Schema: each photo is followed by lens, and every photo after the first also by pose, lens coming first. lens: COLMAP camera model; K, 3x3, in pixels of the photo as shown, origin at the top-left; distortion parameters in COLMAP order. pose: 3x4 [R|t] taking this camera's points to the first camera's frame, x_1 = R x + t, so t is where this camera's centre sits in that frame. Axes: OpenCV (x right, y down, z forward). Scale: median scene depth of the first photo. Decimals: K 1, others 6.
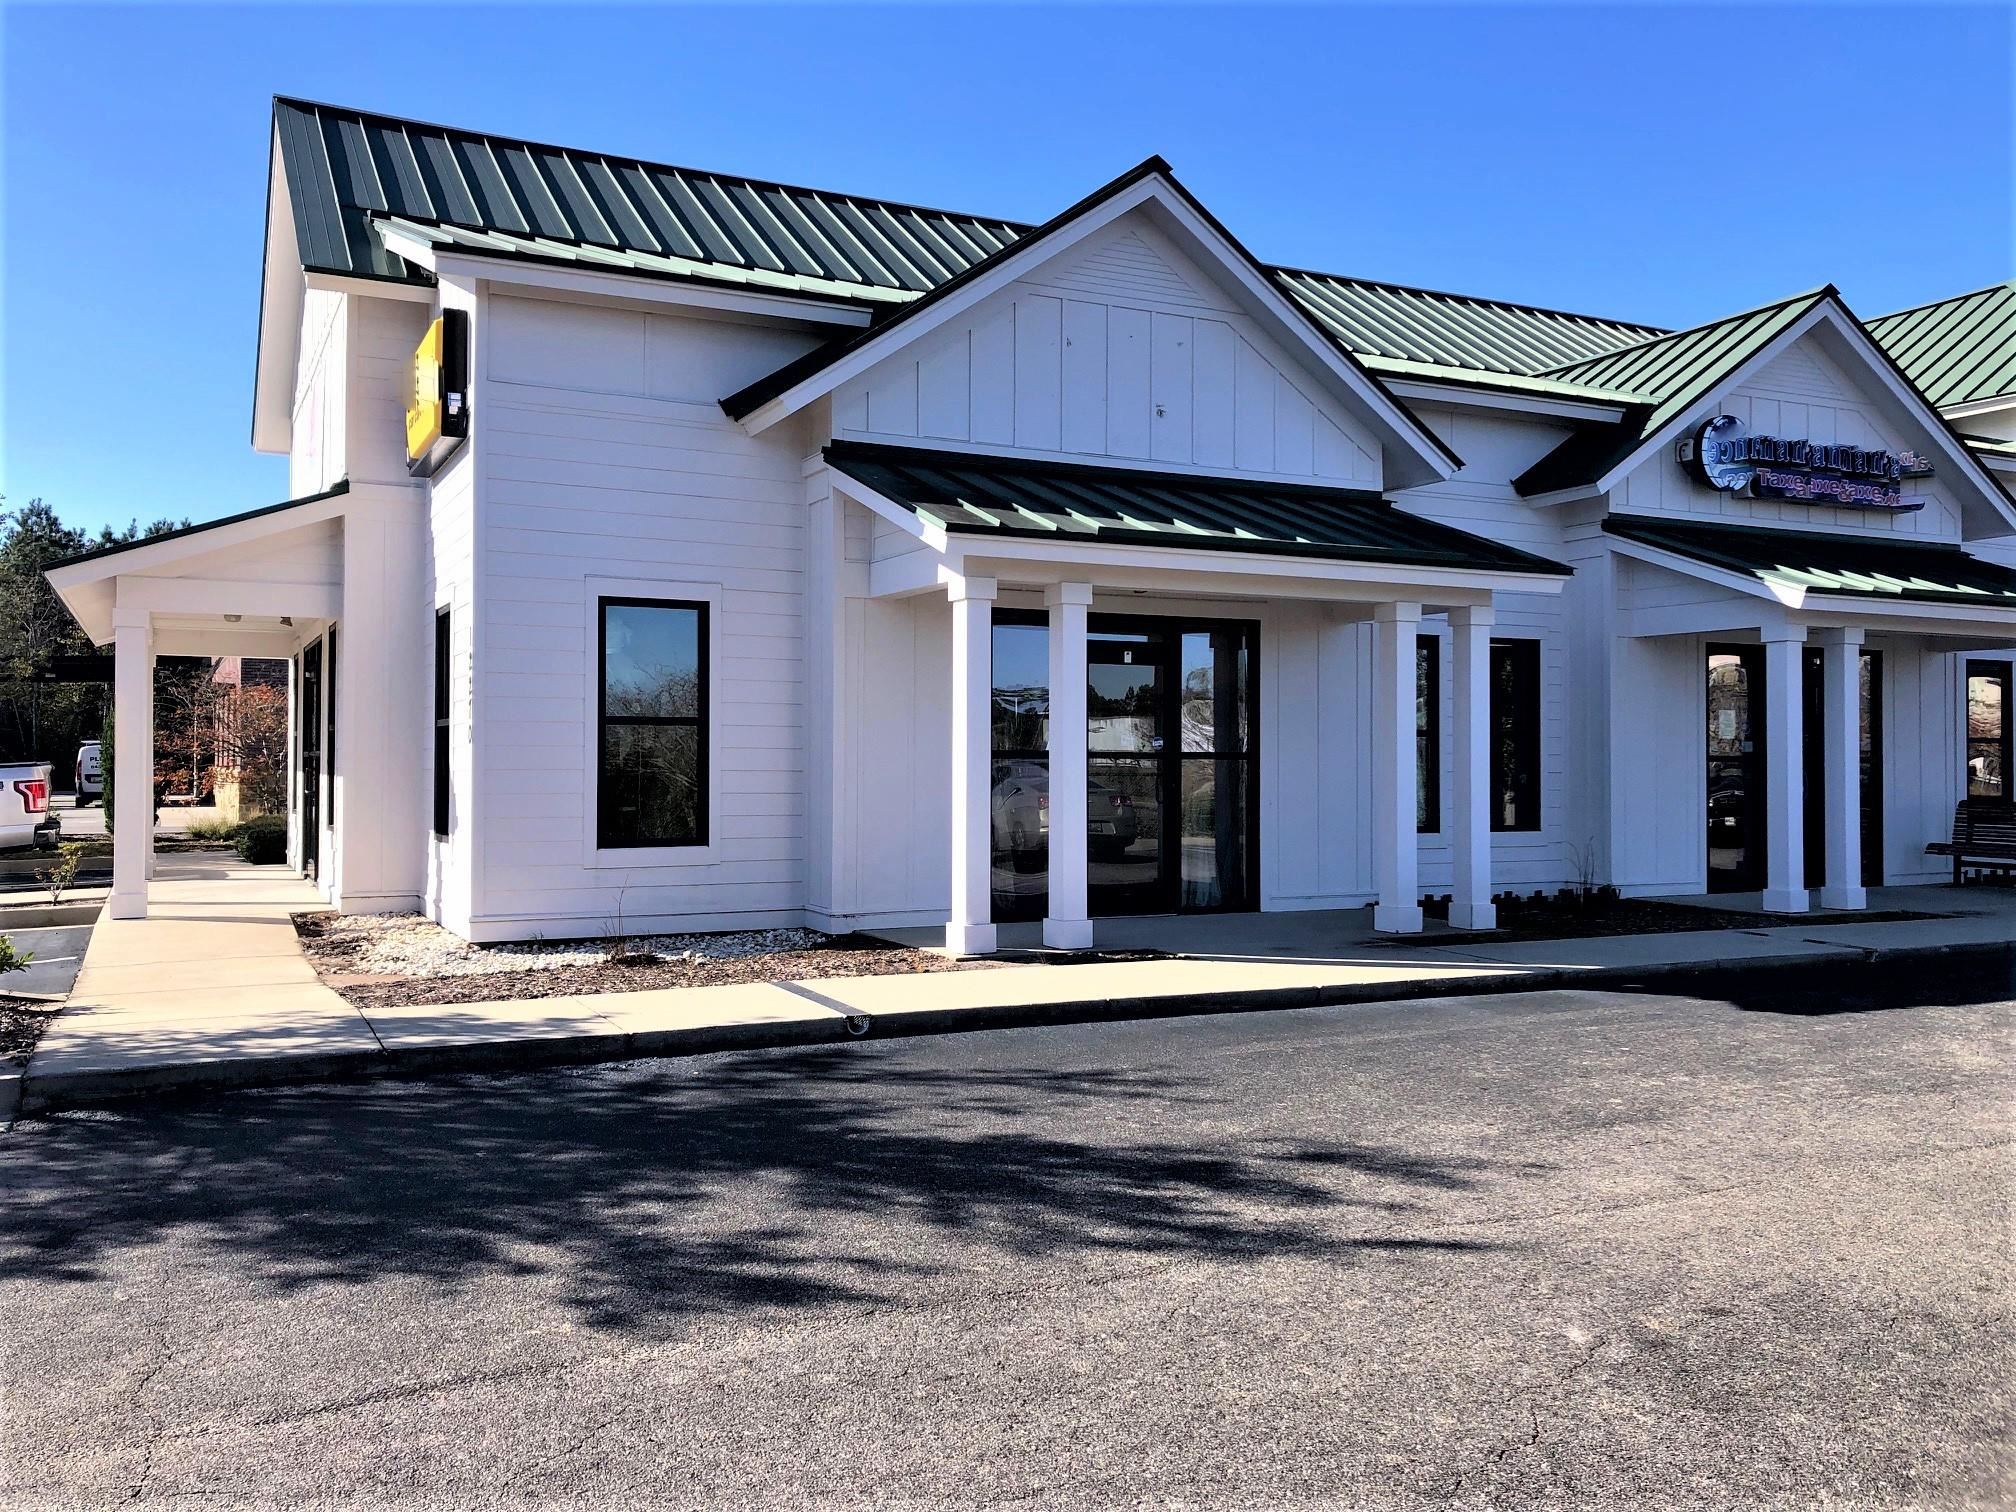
lens RADIAL K [[1628.0, 0, 996.2], [0, 1628.0, 765.8], [0, 0, 1]] dist [-0.009622, 0.007573]
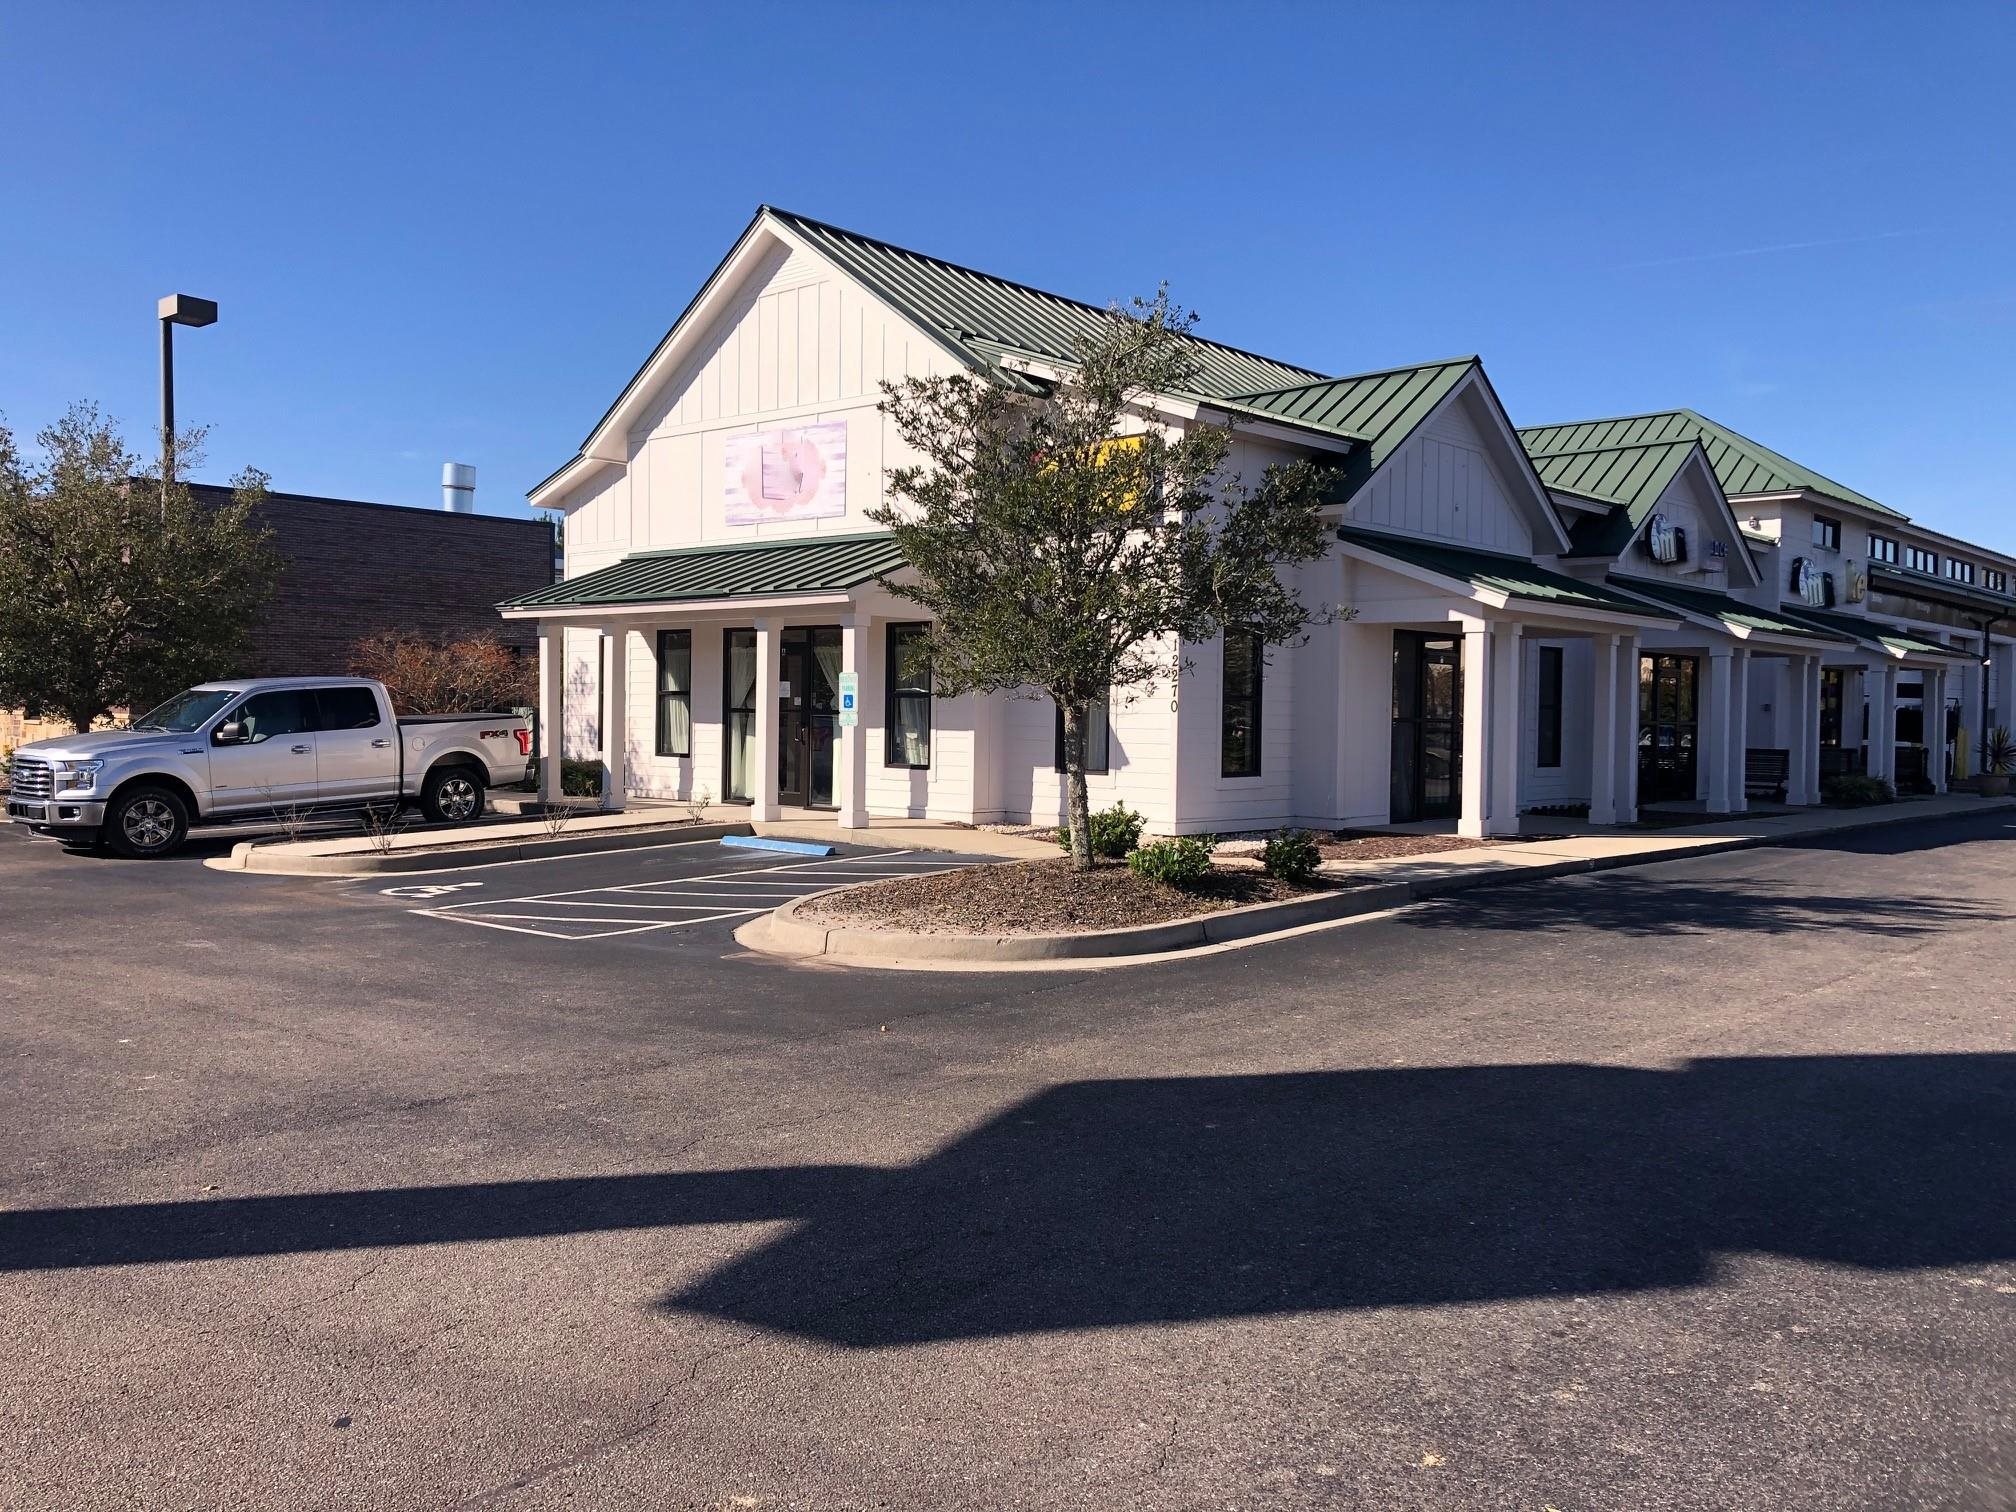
lens RADIAL K [[1628.0, 0, 1027.1], [0, 1628.0, 766.0], [0, 0, 1]] dist [-0.009622, 0.007573]
pose [[0.942977, 0.000660, 0.332858, -0.683465], [-0.011740, 0.999442, 0.031276, -0.006572], [-0.332651, -0.033400, 0.942458, -0.322517]]
